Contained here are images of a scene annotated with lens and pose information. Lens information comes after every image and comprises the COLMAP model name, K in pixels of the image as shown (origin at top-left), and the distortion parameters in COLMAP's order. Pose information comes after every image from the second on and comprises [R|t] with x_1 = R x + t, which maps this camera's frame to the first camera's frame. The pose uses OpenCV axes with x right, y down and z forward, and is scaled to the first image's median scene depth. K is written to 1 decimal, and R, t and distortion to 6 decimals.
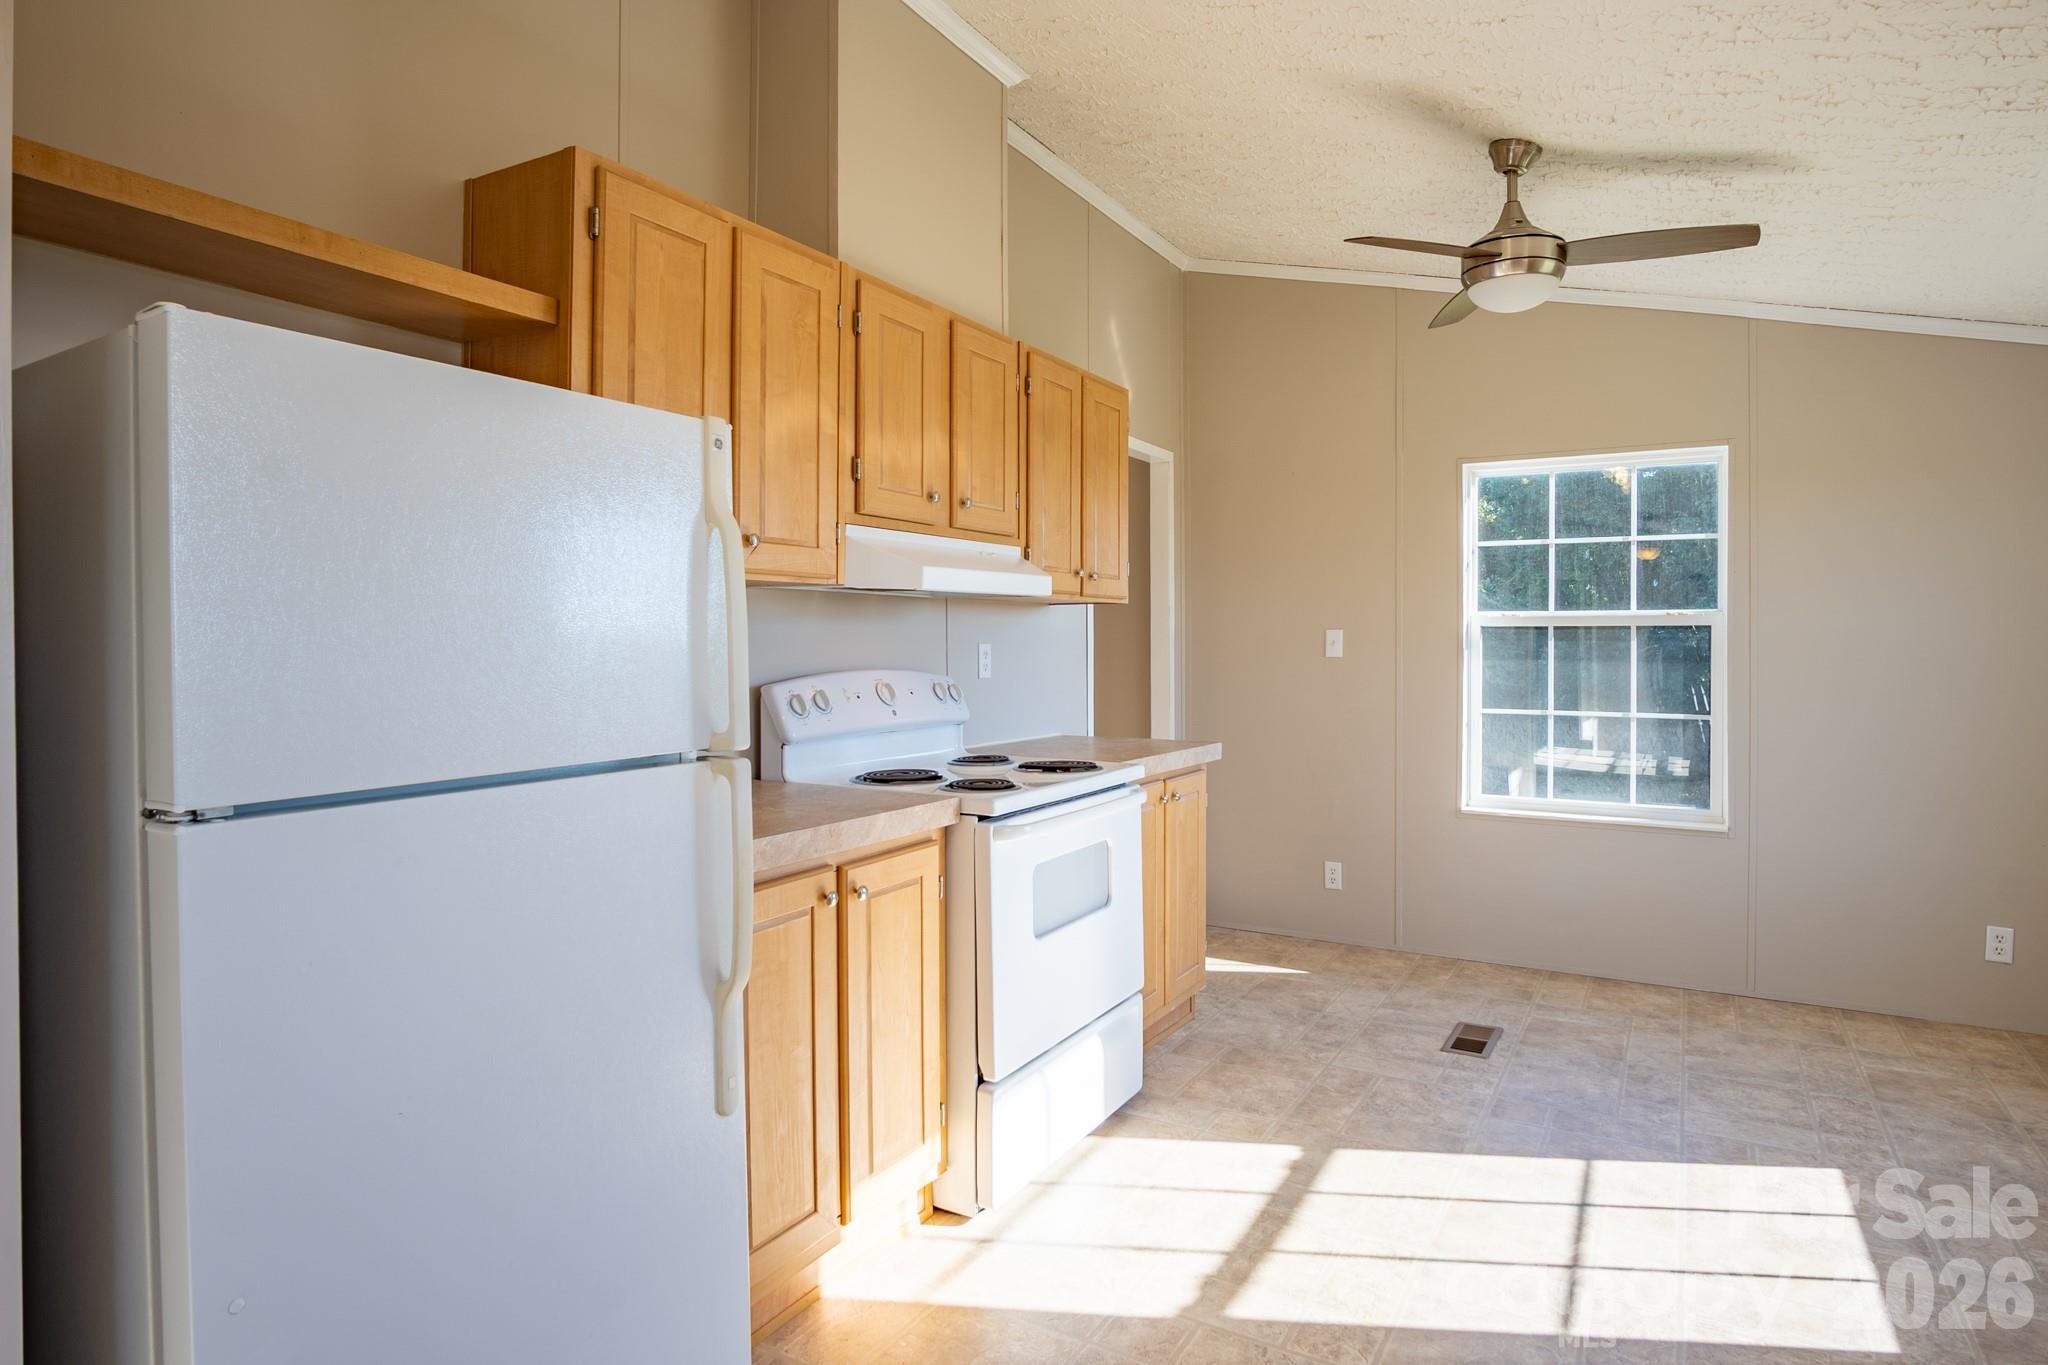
lens RADIAL K [[1113.2, 0, 1012.8], [0, 1113.2, 661.9], [0, 0, 1]] dist [-0.034402, 0.012985]
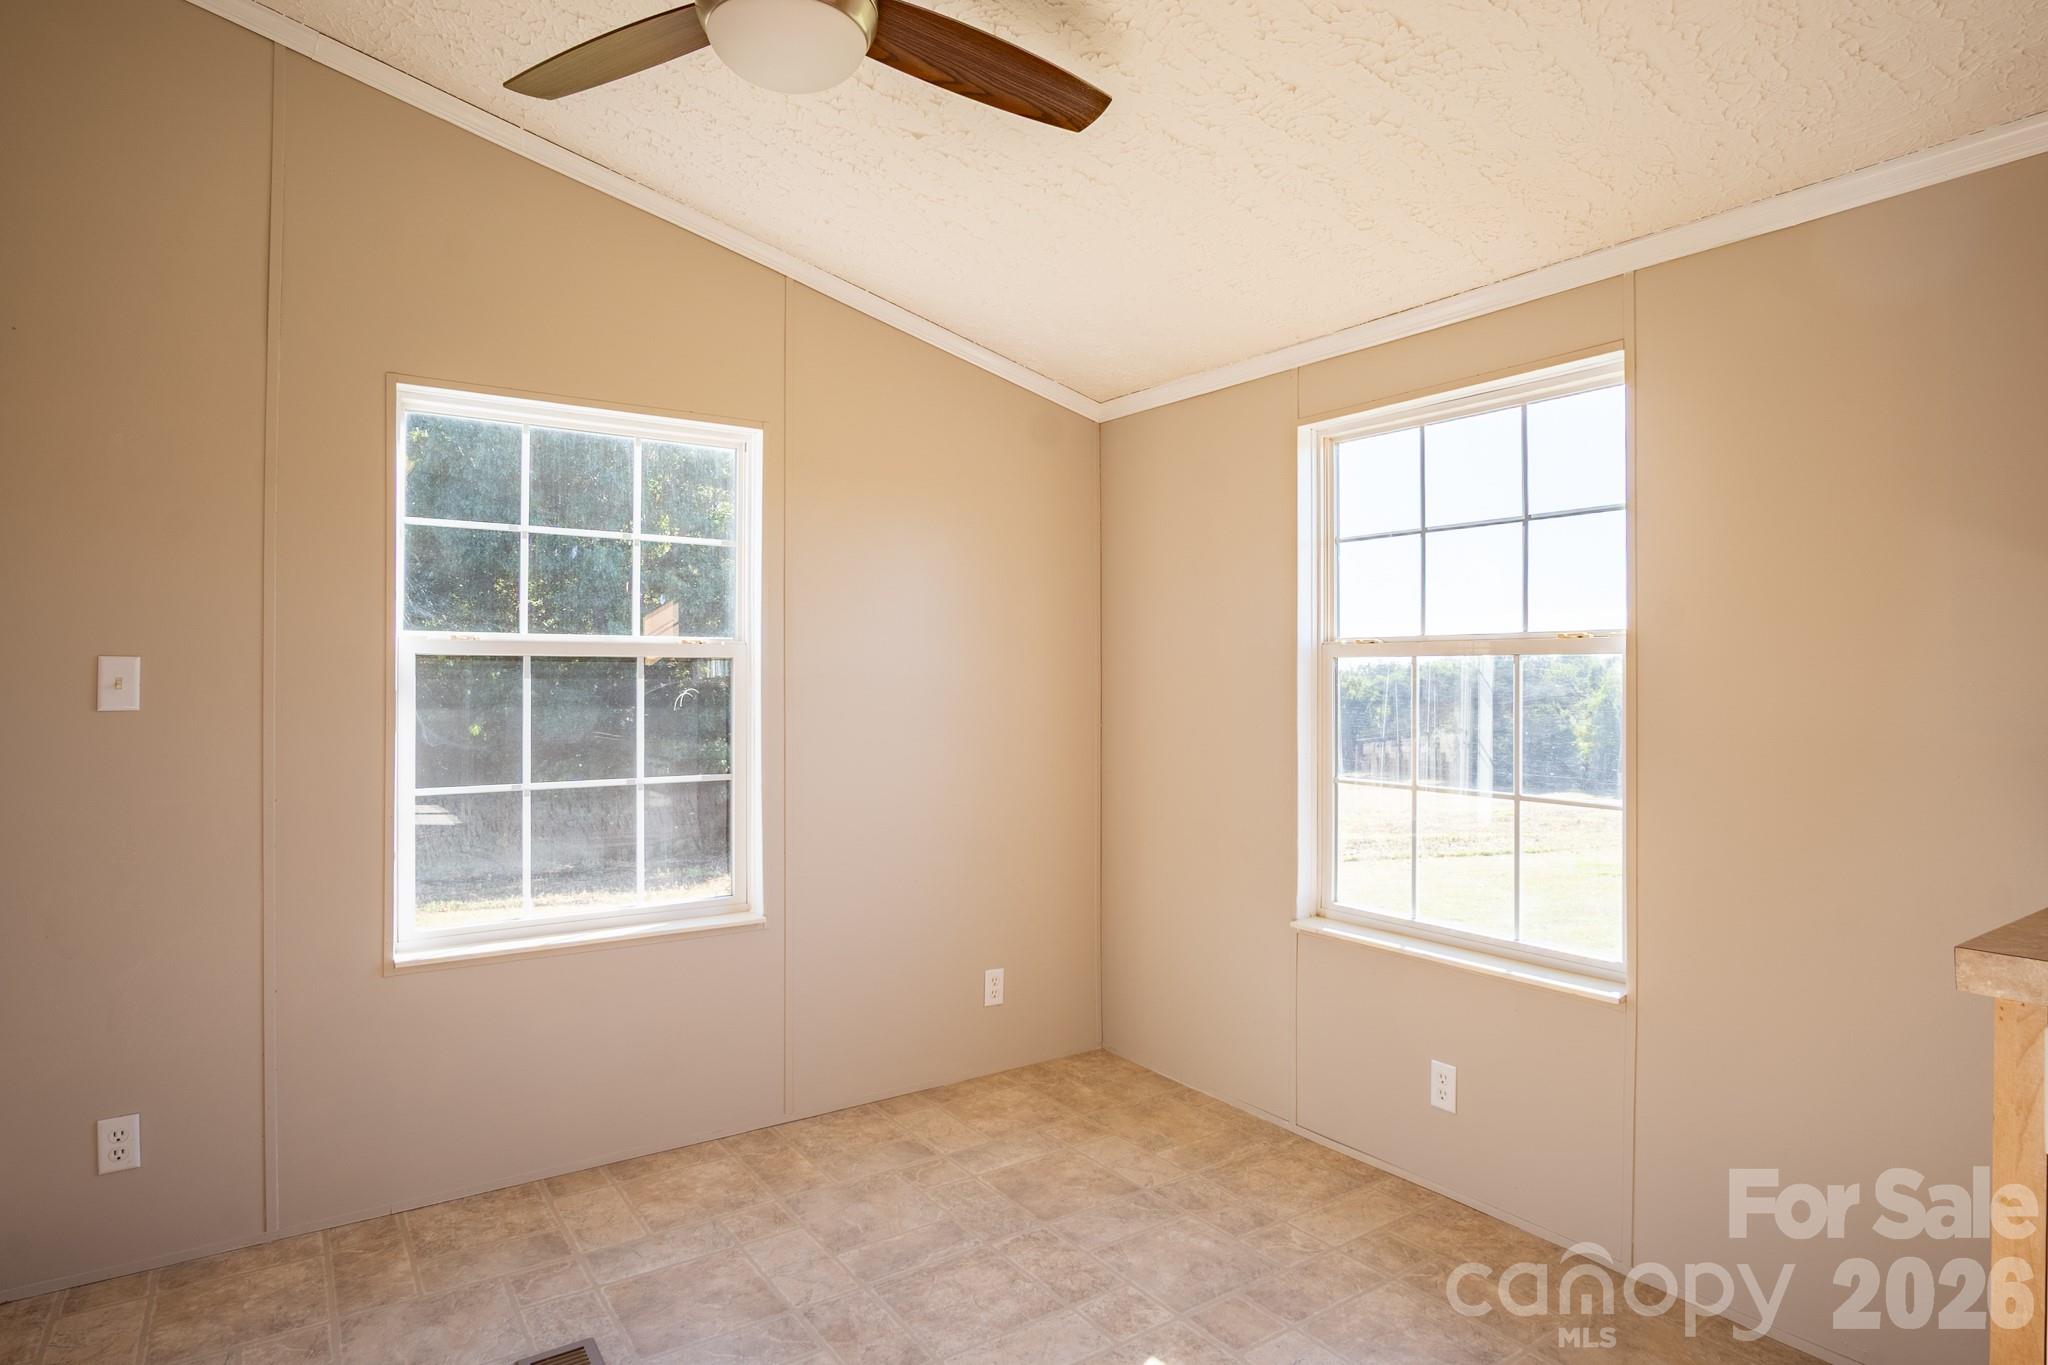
lens RADIAL K [[1113.2, 0, 1012.8], [0, 1113.2, 661.9], [0, 0, 1]] dist [-0.034402, 0.012985]
pose [[0.402078, 0.009160, 0.915560, -0.004242], [0.015682, 0.999734, -0.016889, -0.012940], [-0.915471, 0.021148, 0.401827, 0.465046]]
